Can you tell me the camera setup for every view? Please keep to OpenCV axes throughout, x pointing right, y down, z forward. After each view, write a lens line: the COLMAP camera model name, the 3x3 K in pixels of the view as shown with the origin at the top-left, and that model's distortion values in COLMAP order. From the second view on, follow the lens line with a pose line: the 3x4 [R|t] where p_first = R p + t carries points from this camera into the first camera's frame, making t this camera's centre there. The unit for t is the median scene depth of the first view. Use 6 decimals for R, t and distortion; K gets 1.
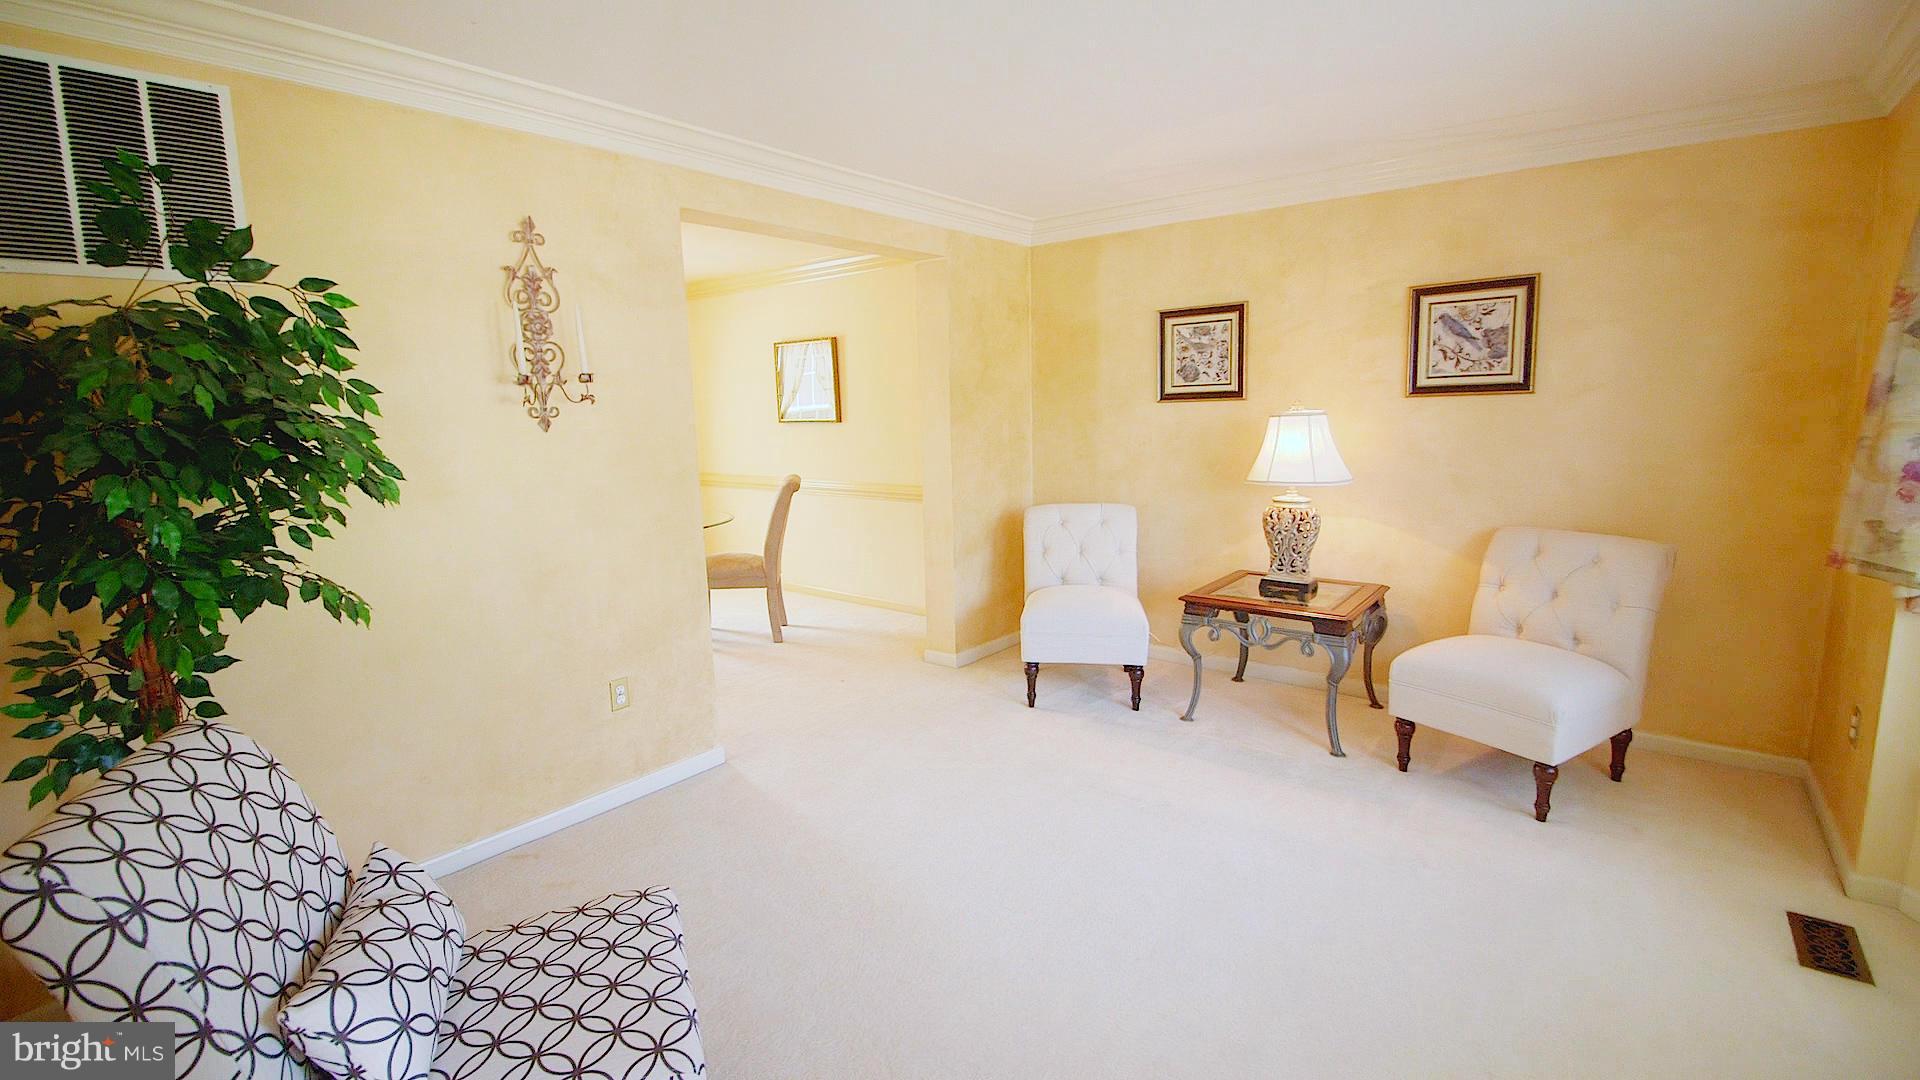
lens RADIAL K [[838.8, 0, 962.6], [0, 838.8, 532.3], [0, 0, 1]] dist [-0.001185, -0.011174]
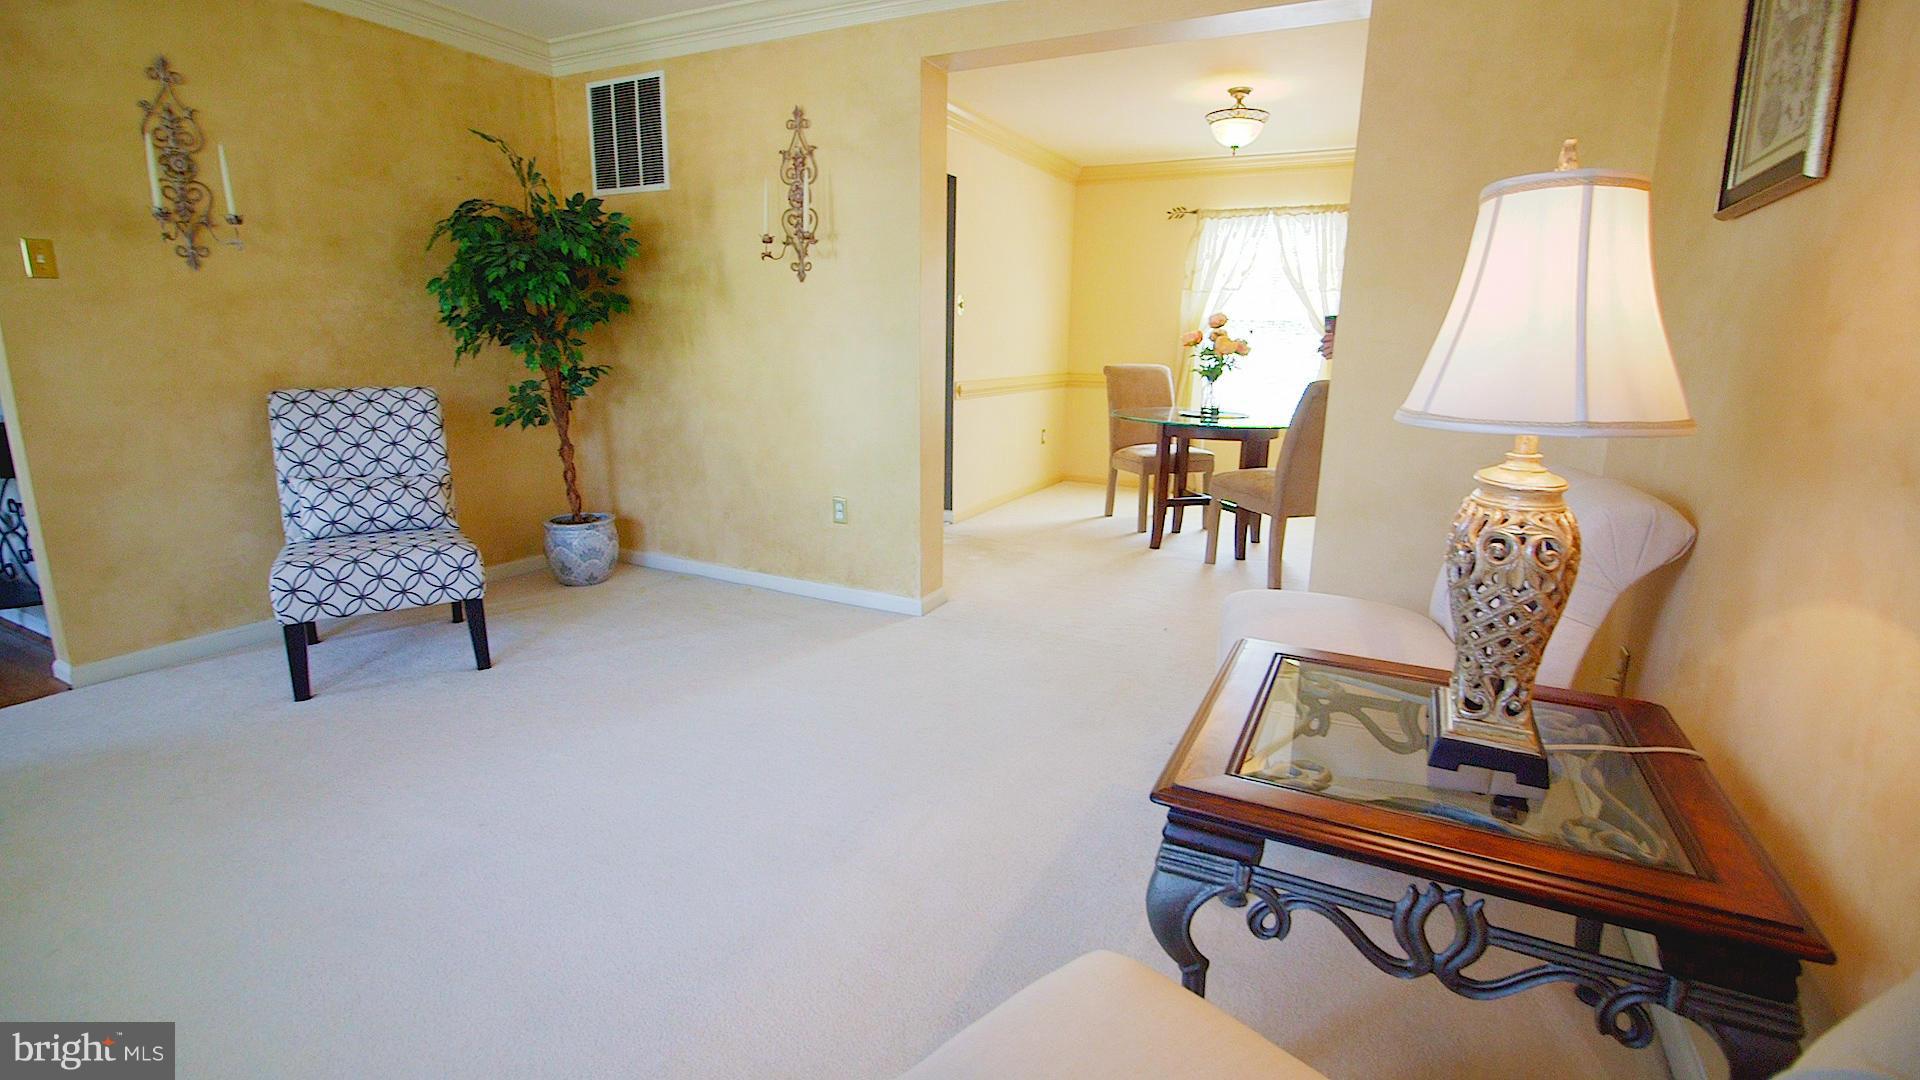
lens RADIAL K [[868.6, 0, 961.7], [0, 868.6, 533.6], [0, 0, 1]] dist [-0.000662, -0.013171]
pose [[0.201173, 0.242253, -0.949128, 0.906175], [-0.173467, 0.962433, 0.208881, -0.071835], [0.964074, 0.122621, 0.235638, 0.986978]]
